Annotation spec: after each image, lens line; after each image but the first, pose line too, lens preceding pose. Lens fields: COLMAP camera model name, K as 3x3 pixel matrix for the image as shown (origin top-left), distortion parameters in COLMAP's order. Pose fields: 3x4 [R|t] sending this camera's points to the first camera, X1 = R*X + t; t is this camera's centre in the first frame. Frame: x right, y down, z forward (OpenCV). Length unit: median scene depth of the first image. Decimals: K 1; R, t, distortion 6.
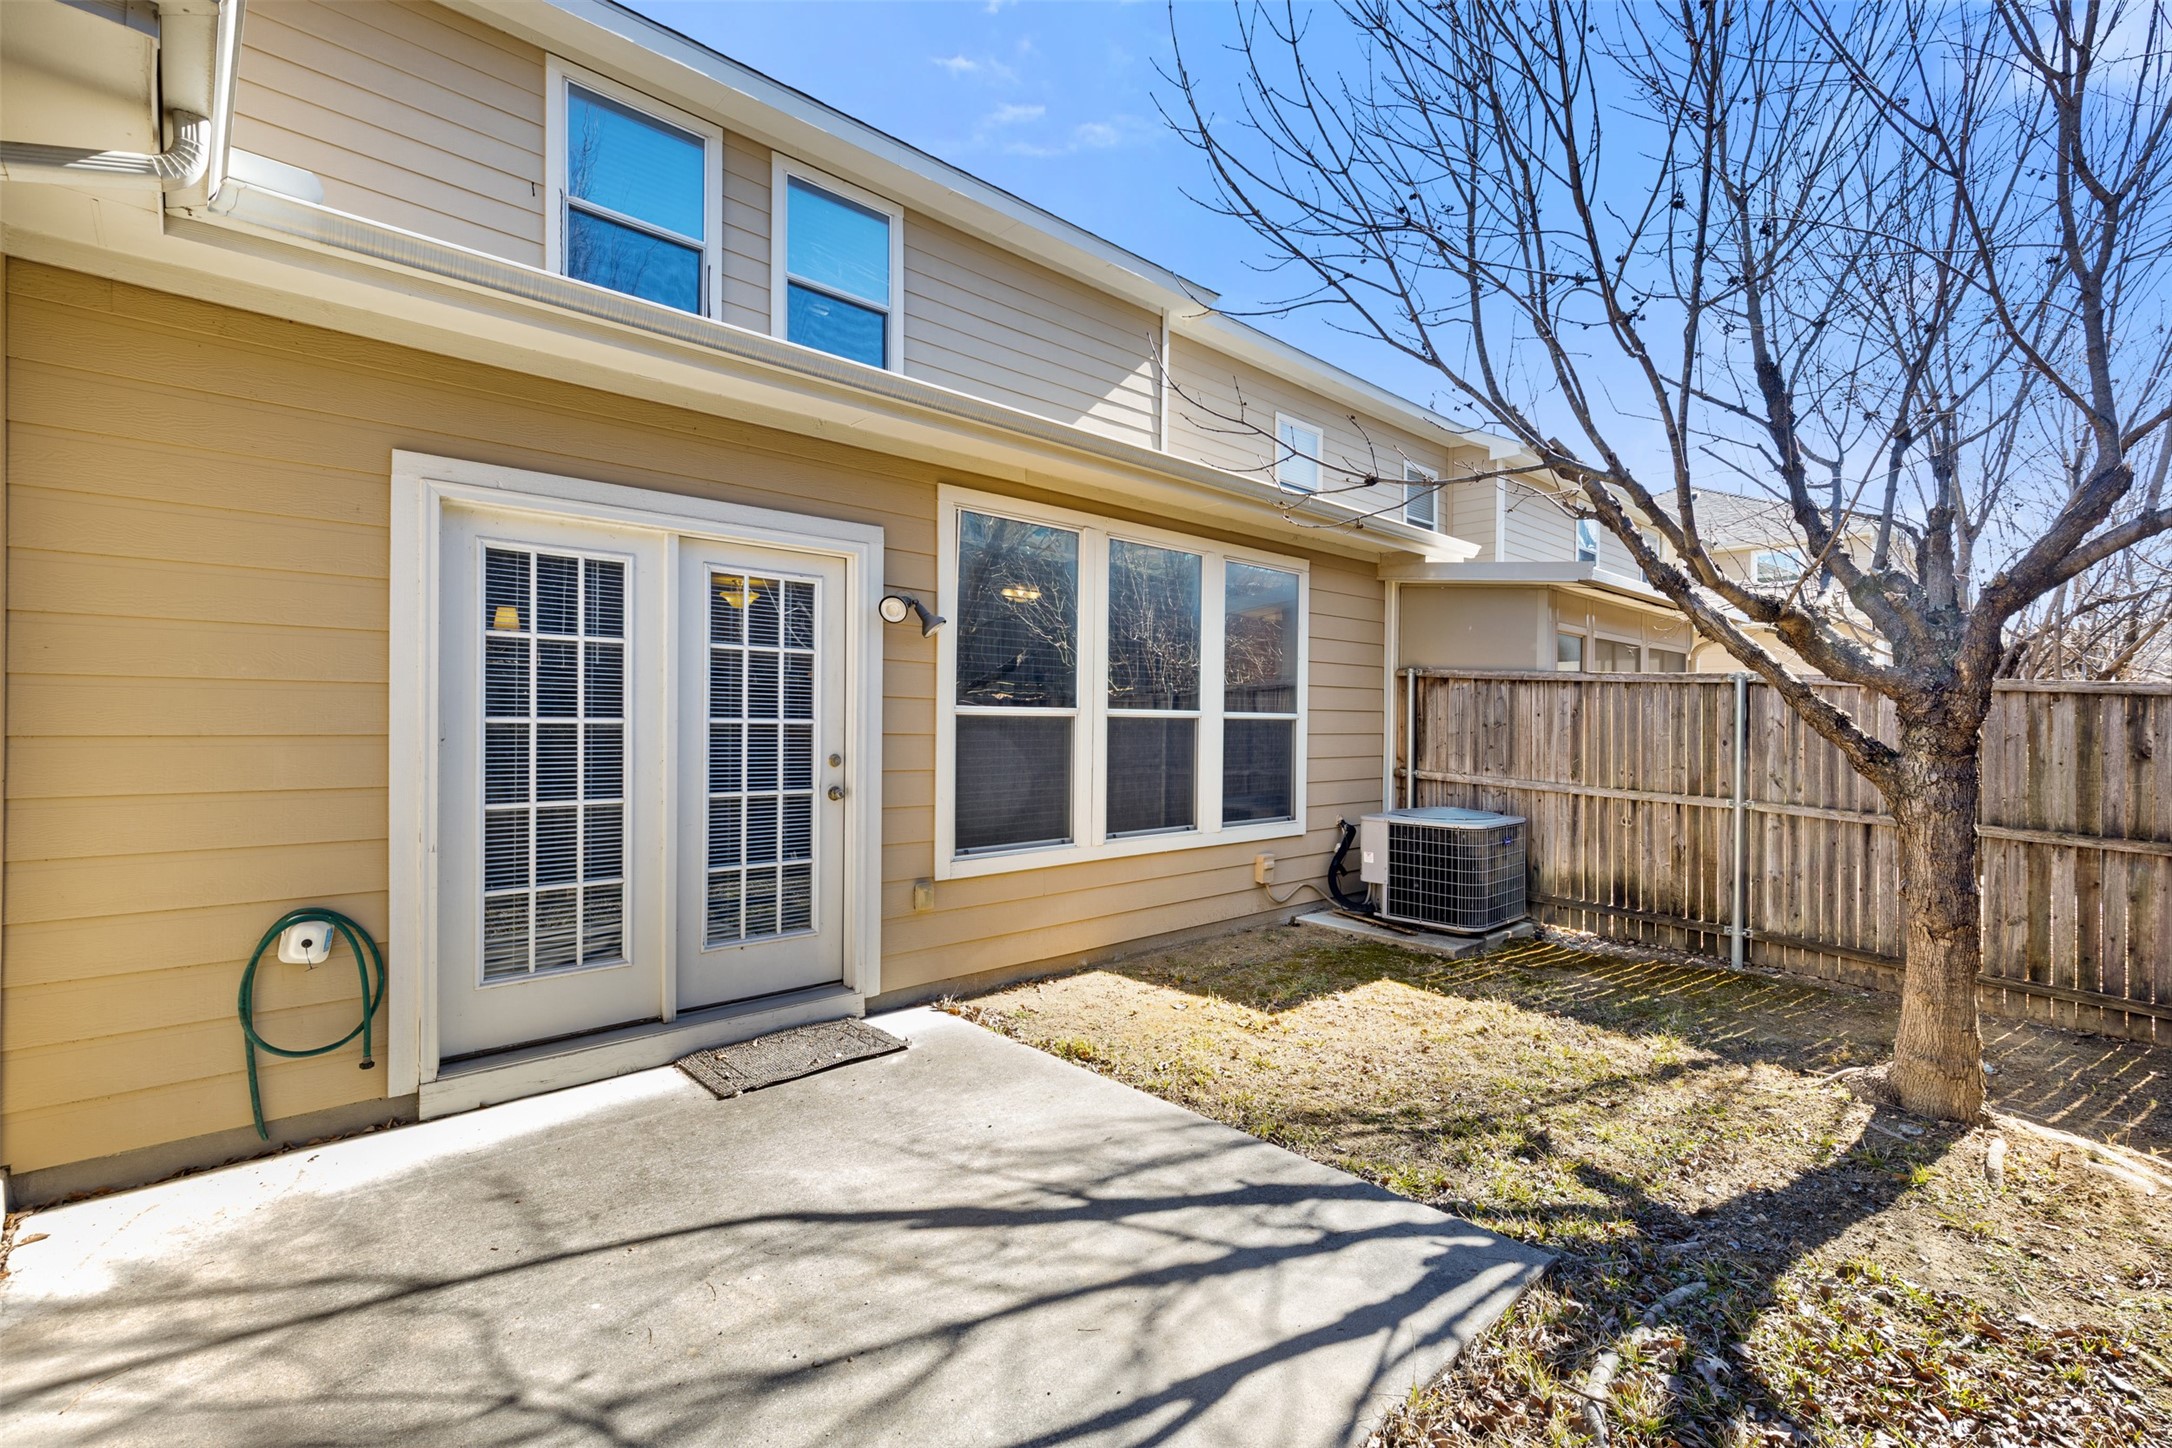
lens RADIAL K [[979.7, 0, 1091.8], [0, 979.7, 705.1], [0, 0, 1]] dist [0.006039, -0.000443]
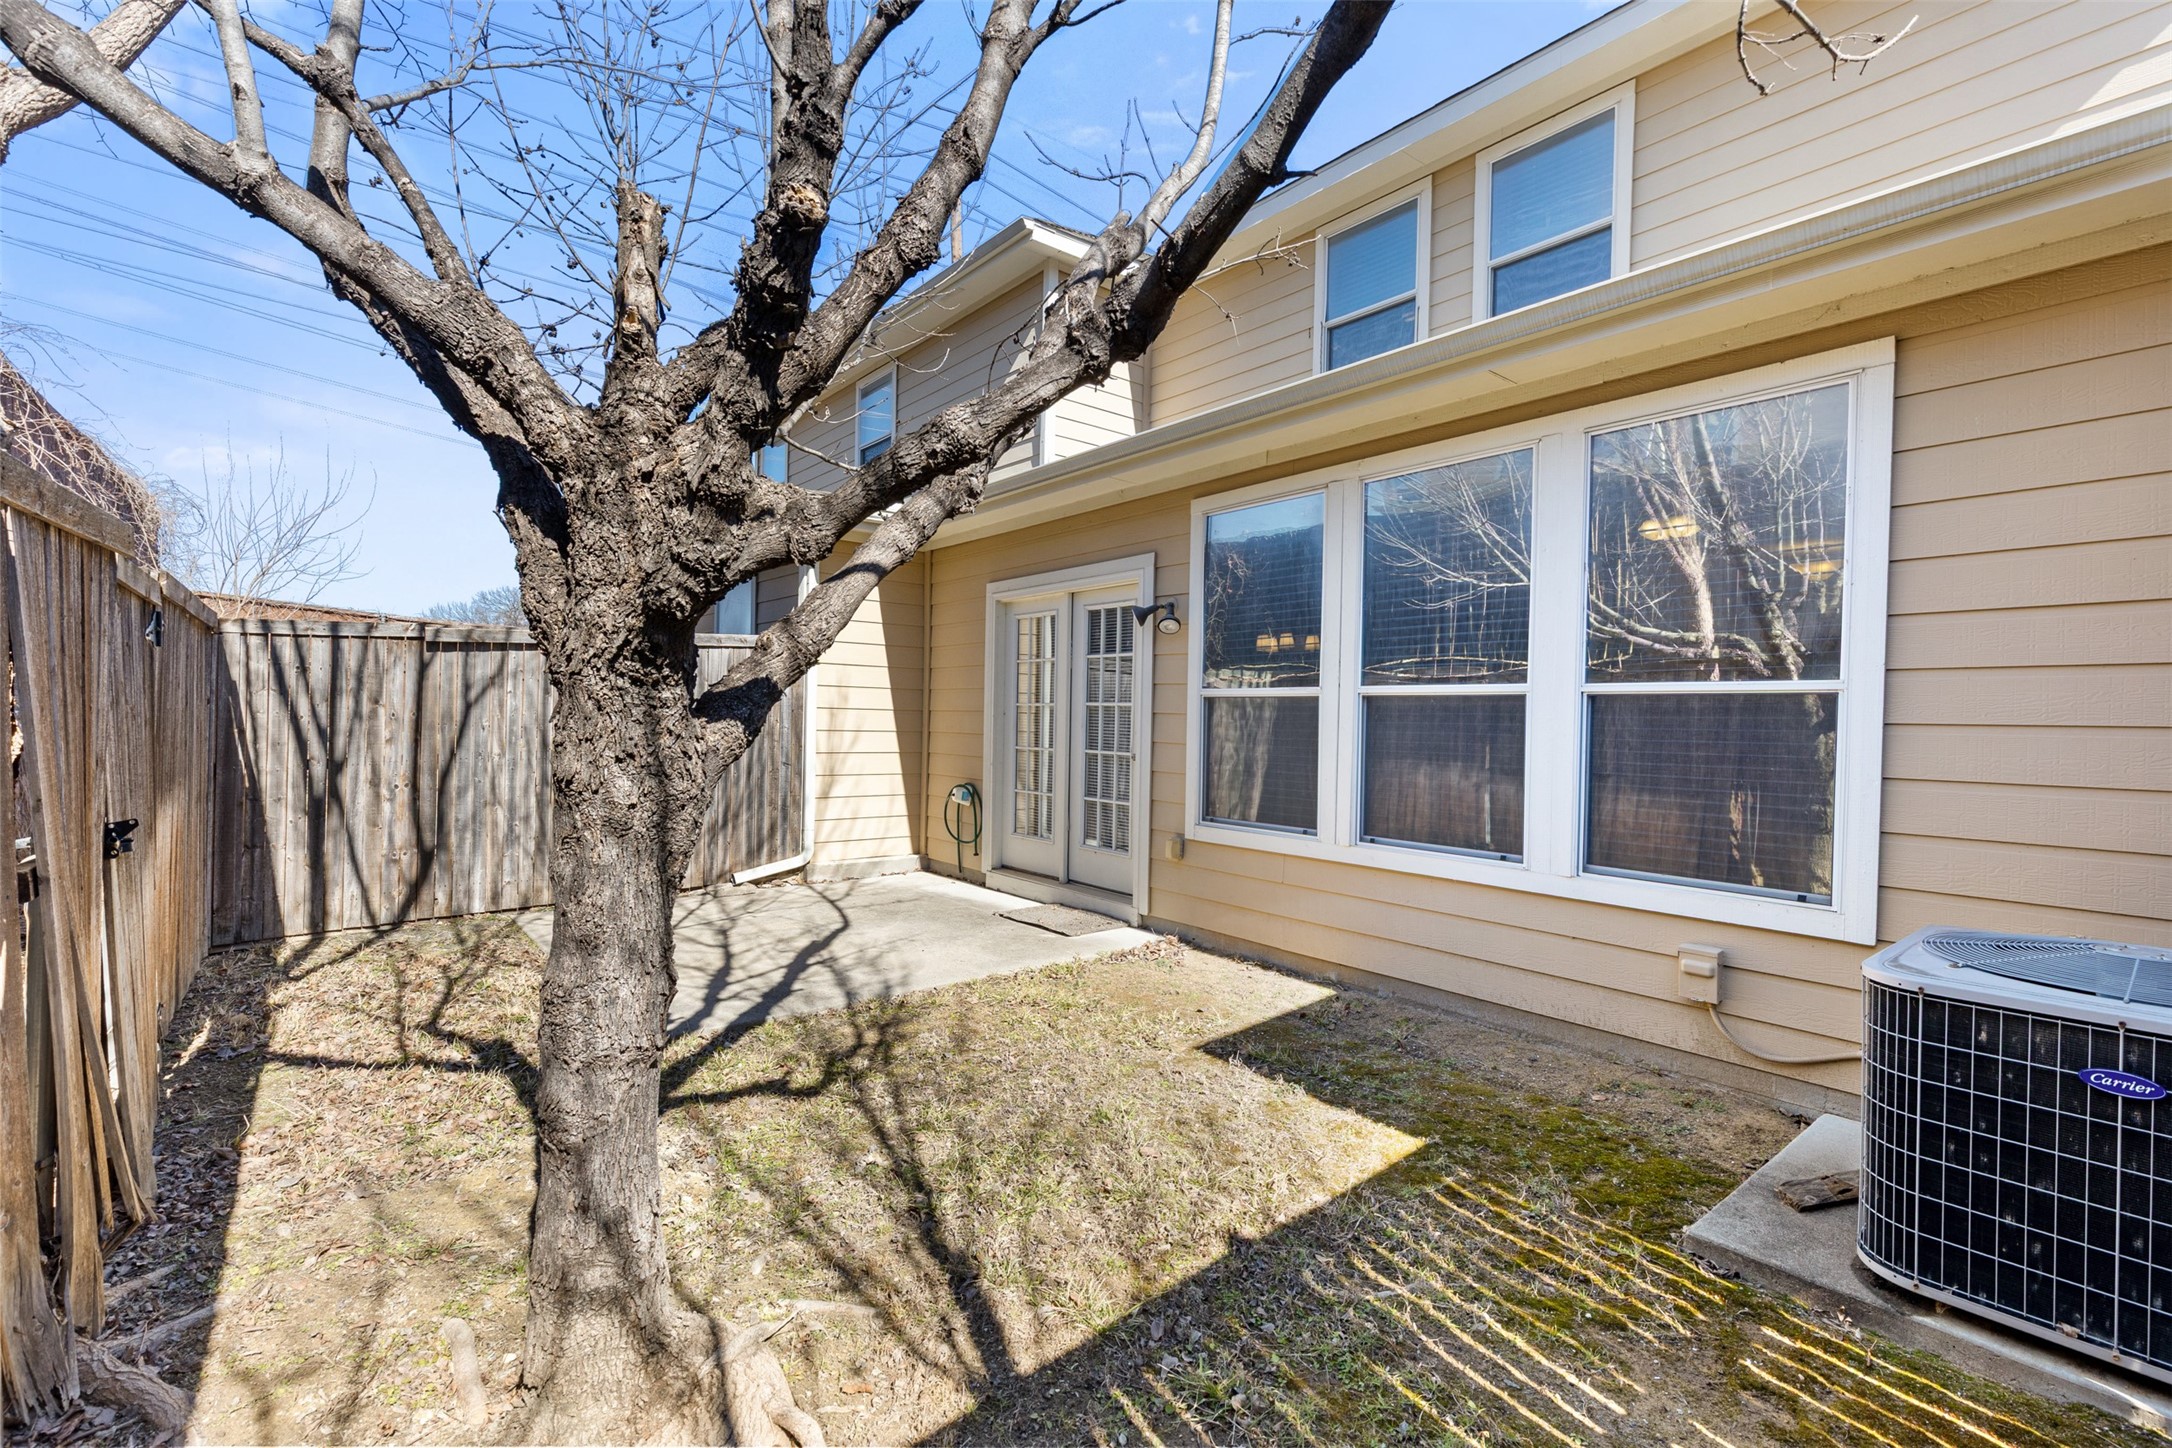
lens RADIAL K [[986.9, 0, 1071.5], [0, 986.9, 676.0], [0, 0, 1]] dist [0.001404, -0.000290]
pose [[-0.107473, -0.048843, -0.993008, 1.163020], [0.002713, 0.998774, -0.049420, 0.048740], [0.994204, -0.008005, -0.107208, 1.109761]]
